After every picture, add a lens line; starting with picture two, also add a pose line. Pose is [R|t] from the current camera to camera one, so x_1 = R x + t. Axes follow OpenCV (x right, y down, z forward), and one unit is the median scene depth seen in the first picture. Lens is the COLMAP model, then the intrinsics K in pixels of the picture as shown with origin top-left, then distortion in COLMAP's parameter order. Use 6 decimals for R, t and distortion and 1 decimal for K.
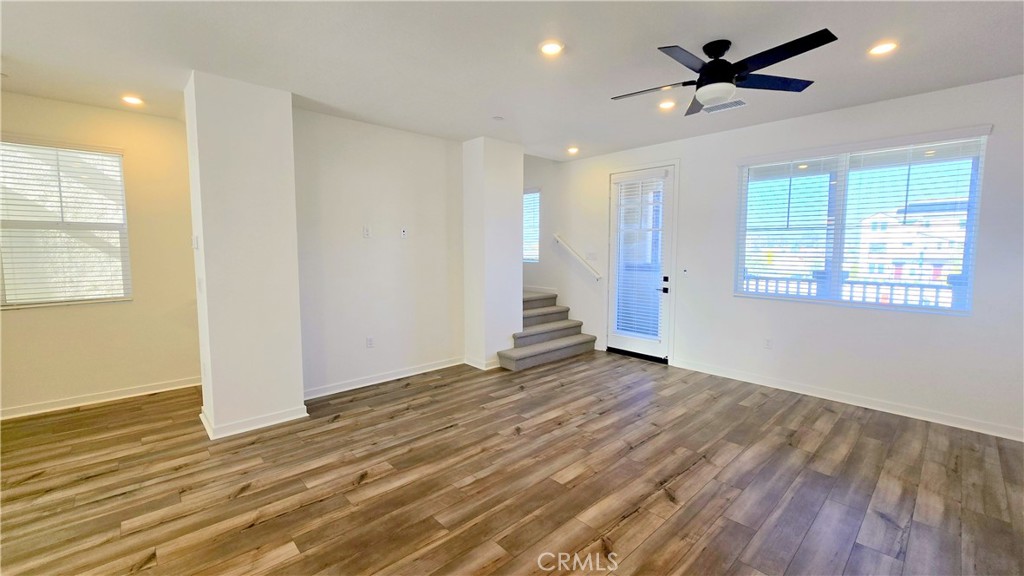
lens RADIAL K [[443.6, 0, 501.4], [0, 443.6, 292.3], [0, 0, 1]] dist [-0.019109, -0.000922]
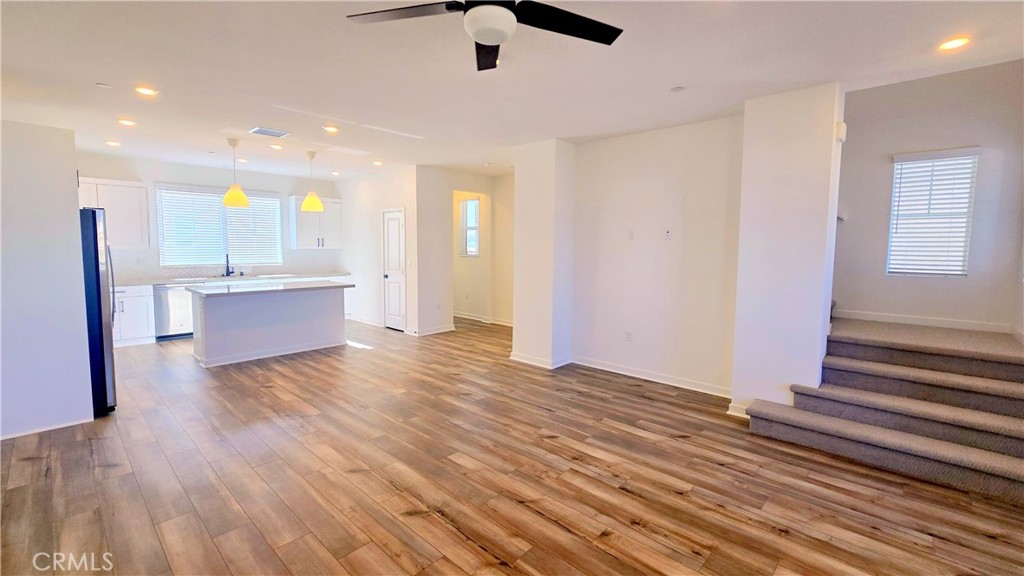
lens RADIAL K [[443.6, 0, 512.6], [0, 443.6, 285.9], [0, 0, 1]] dist [-0.019109, -0.000922]
pose [[0.046549, 0.095421, -0.994348, 0.791821], [-0.111122, 0.989743, 0.089777, -0.075658], [0.992716, 0.106315, 0.056675, 0.681949]]
